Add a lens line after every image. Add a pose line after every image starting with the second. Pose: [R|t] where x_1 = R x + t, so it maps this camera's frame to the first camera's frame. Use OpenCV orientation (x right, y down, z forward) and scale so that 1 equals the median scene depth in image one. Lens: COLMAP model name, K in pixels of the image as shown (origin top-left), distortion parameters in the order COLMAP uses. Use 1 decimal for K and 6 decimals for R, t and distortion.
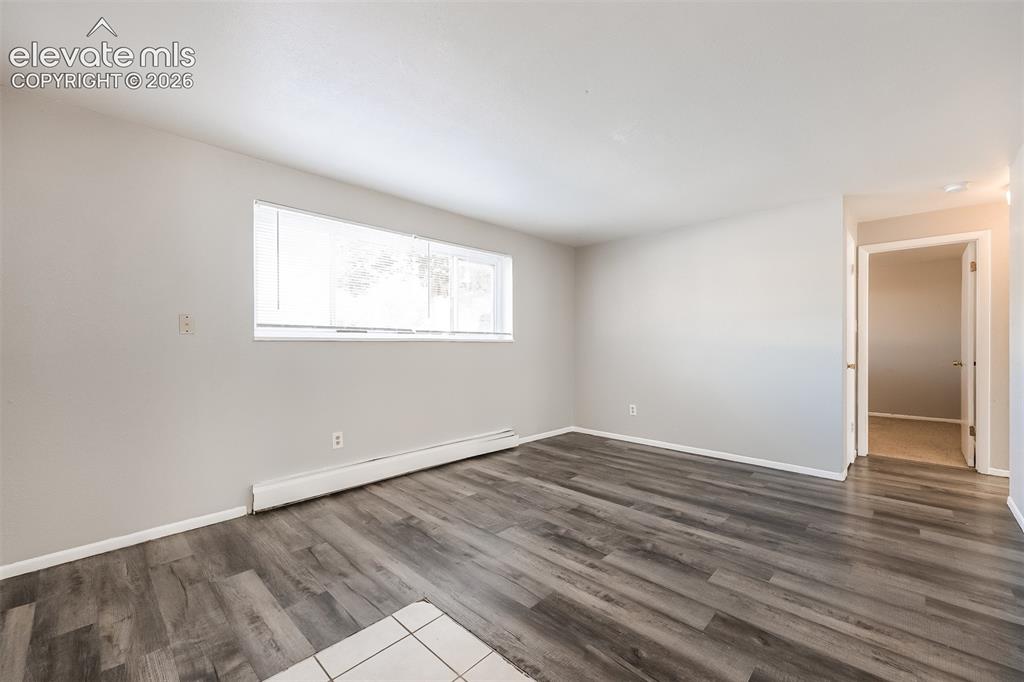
lens RADIAL K [[413.2, 0, 509.5], [0, 413.2, 345.8], [0, 0, 1]] dist [0.003657, 0.000185]
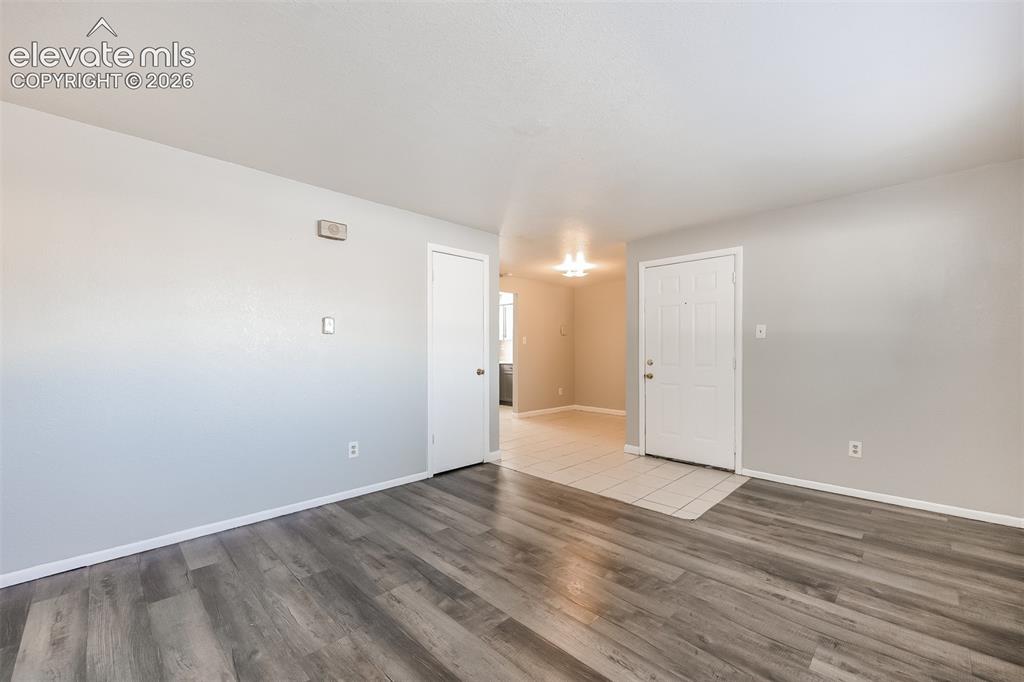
lens RADIAL K [[413.2, 0, 510.8], [0, 413.2, 343.0], [0, 0, 1]] dist [0.003657, 0.000185]
pose [[-0.999962, 0.000995, 0.008629, 0.347151], [0.000905, 0.999945, -0.010464, -0.016552], [-0.008639, -0.010456, -0.999908, 1.995675]]
